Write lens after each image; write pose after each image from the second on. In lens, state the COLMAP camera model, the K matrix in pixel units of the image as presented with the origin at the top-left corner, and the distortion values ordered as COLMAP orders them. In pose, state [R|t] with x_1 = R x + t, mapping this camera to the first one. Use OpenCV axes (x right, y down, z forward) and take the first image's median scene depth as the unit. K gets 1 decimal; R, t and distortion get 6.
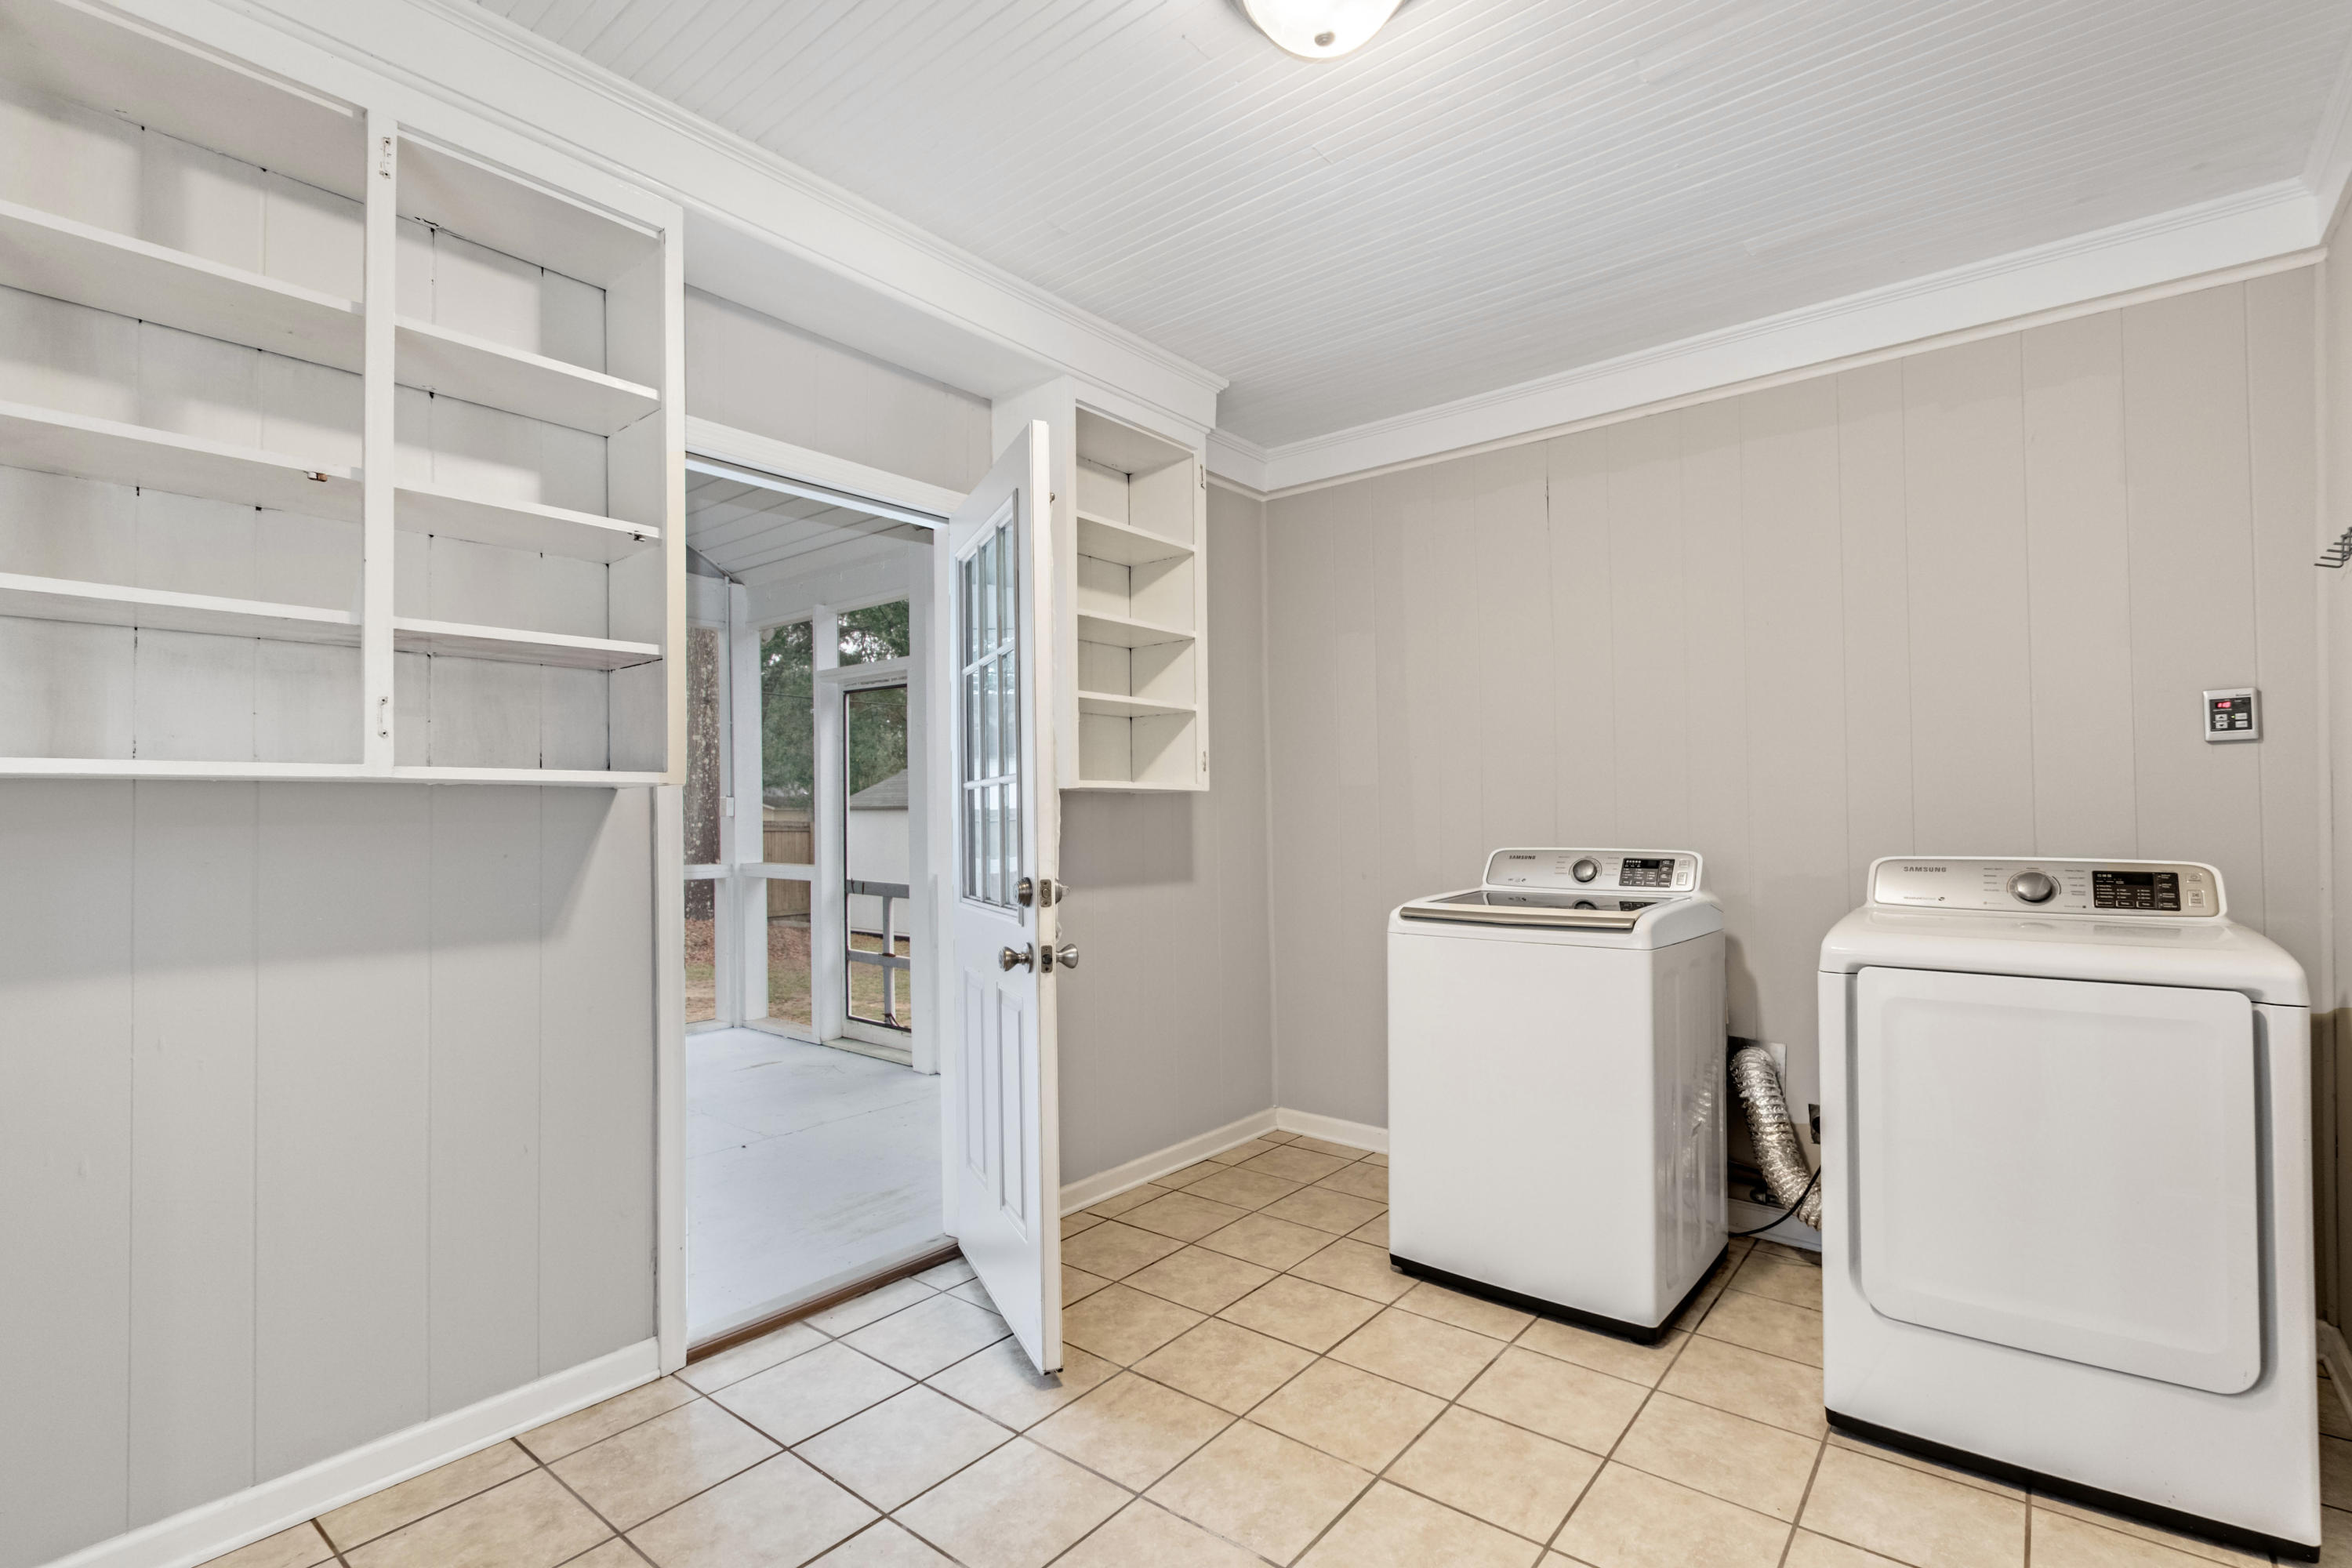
lens RADIAL K [[1068.9, 0, 1182.4], [0, 1068.9, 802.3], [0, 0, 1]] dist [-0.000720, 0.000029]
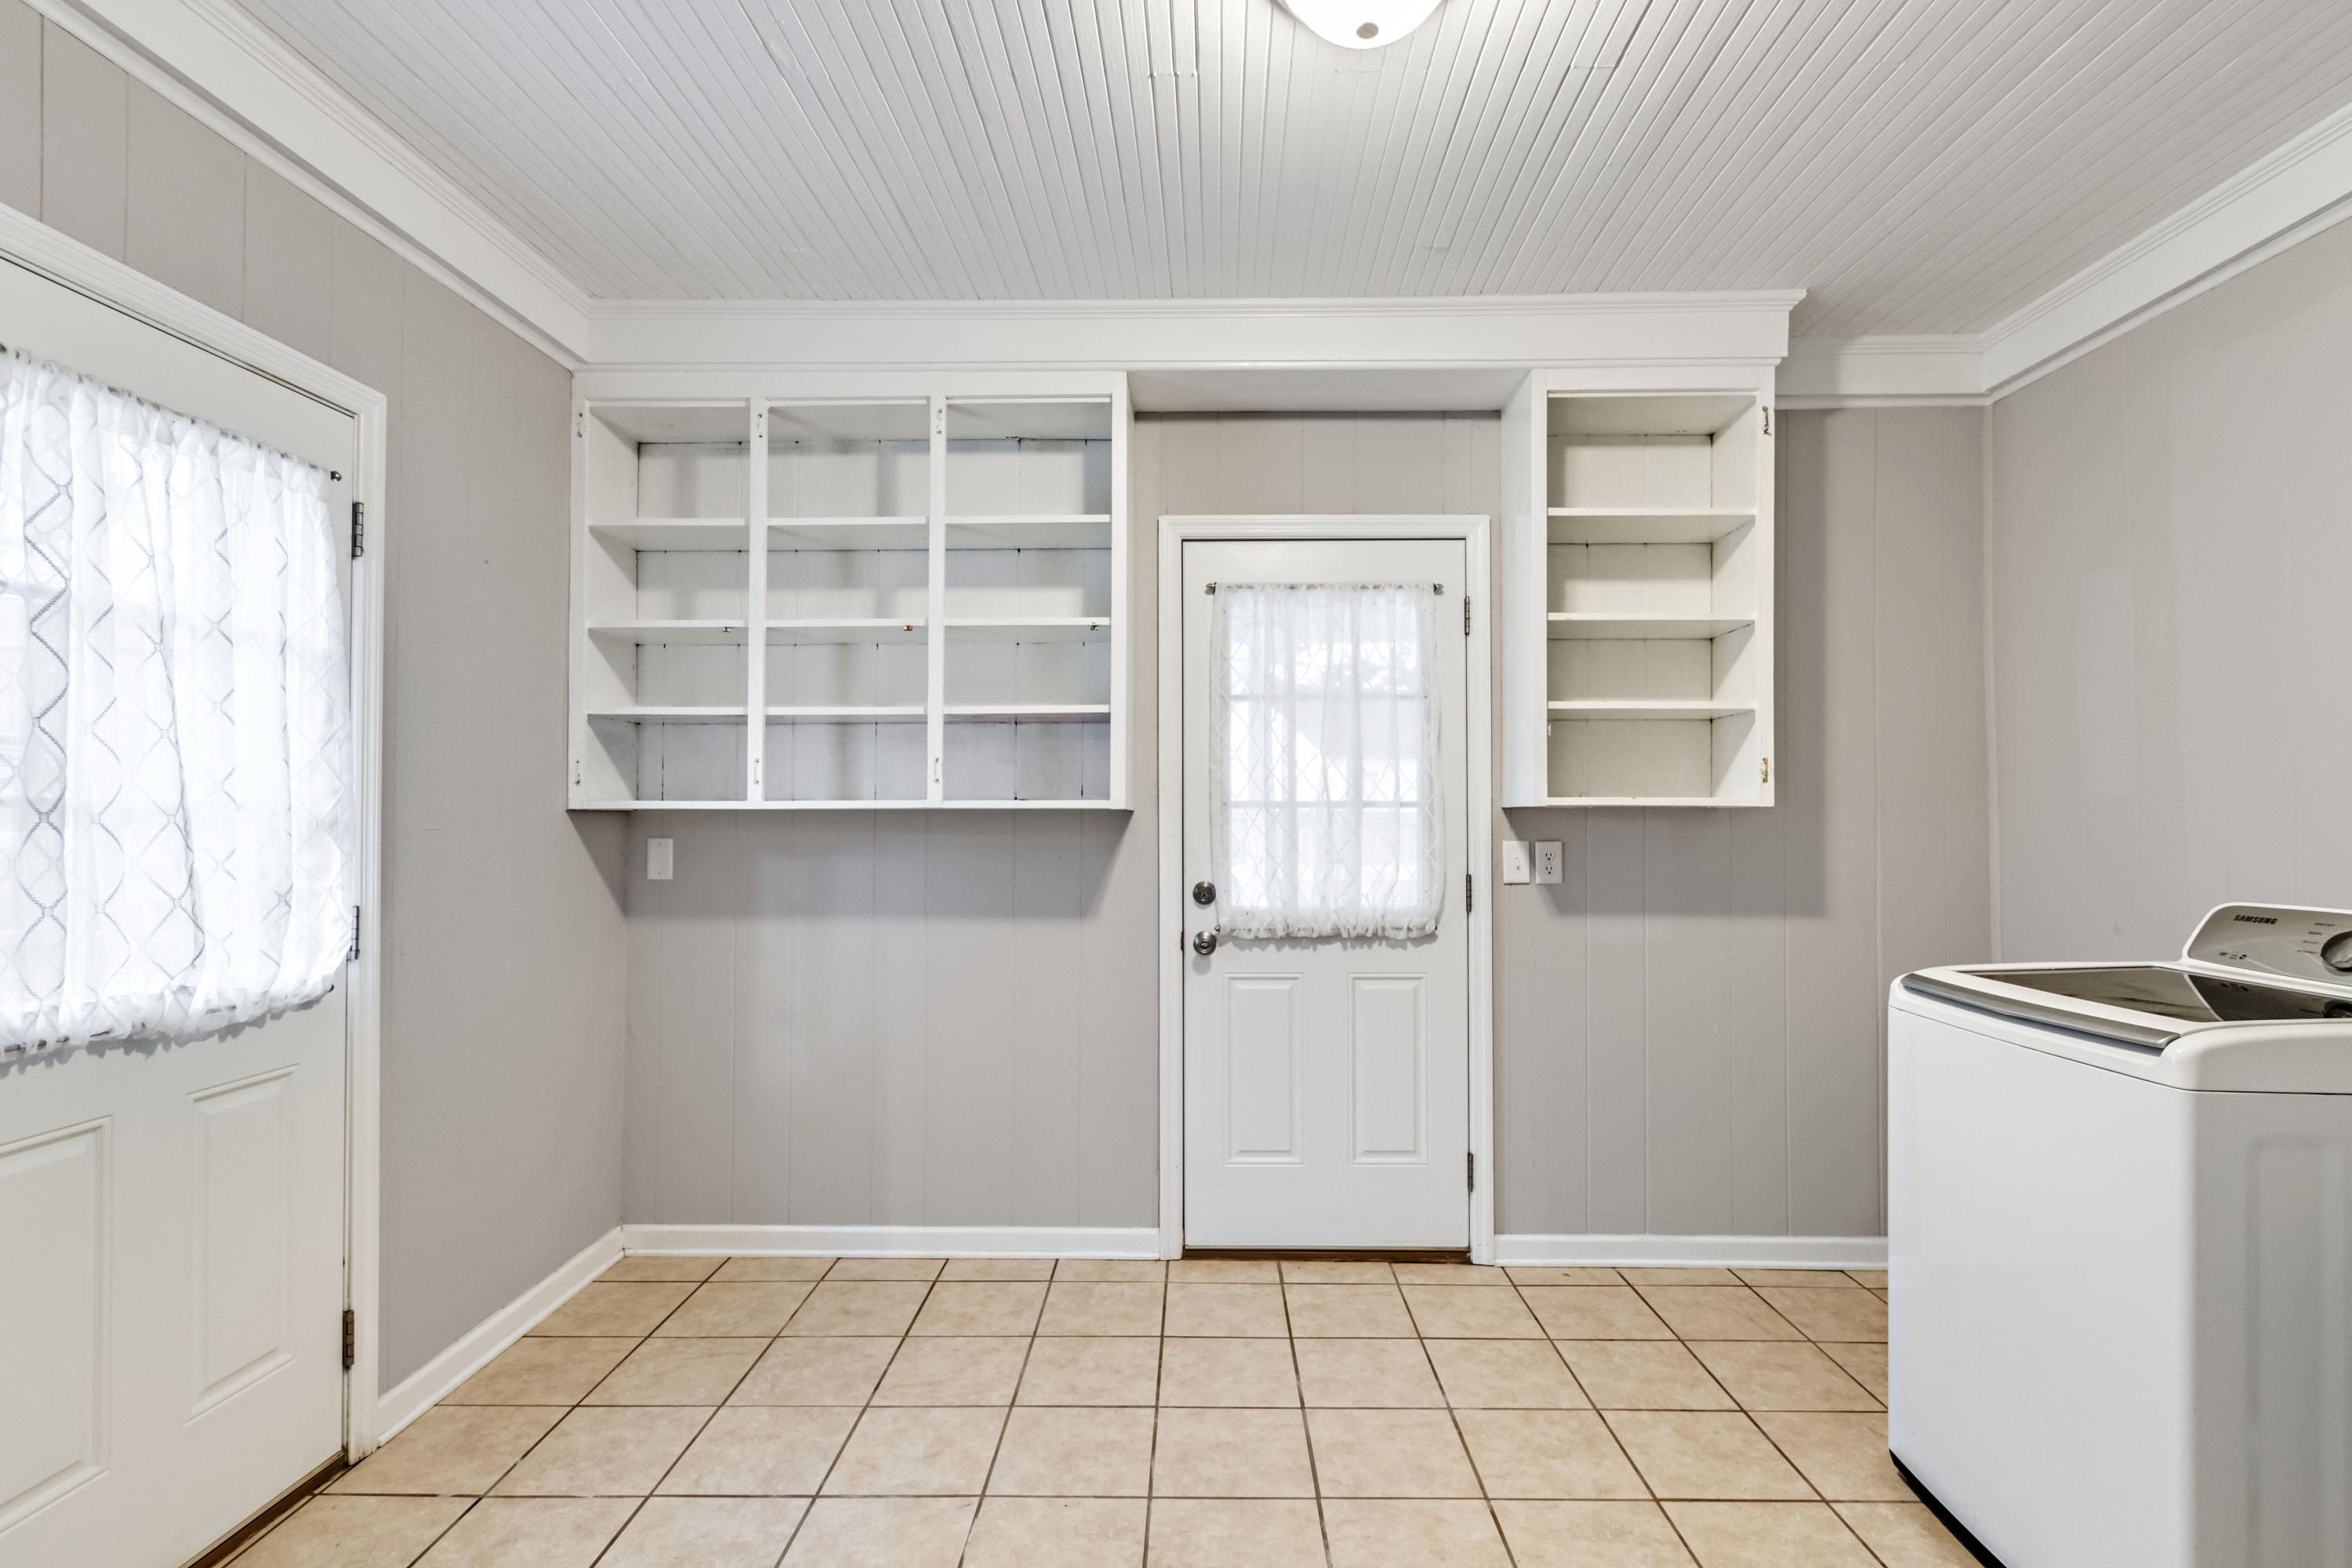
lens RADIAL K [[1088.8, 0, 1197.2], [0, 1088.8, 803.4], [0, 0, 1]] dist [0.000575, 0.000859]
pose [[0.624394, 0.003437, -0.781102, 0.480075], [0.002530, 0.999976, 0.006423, -0.023880], [0.781106, -0.005987, 0.624370, 0.171299]]
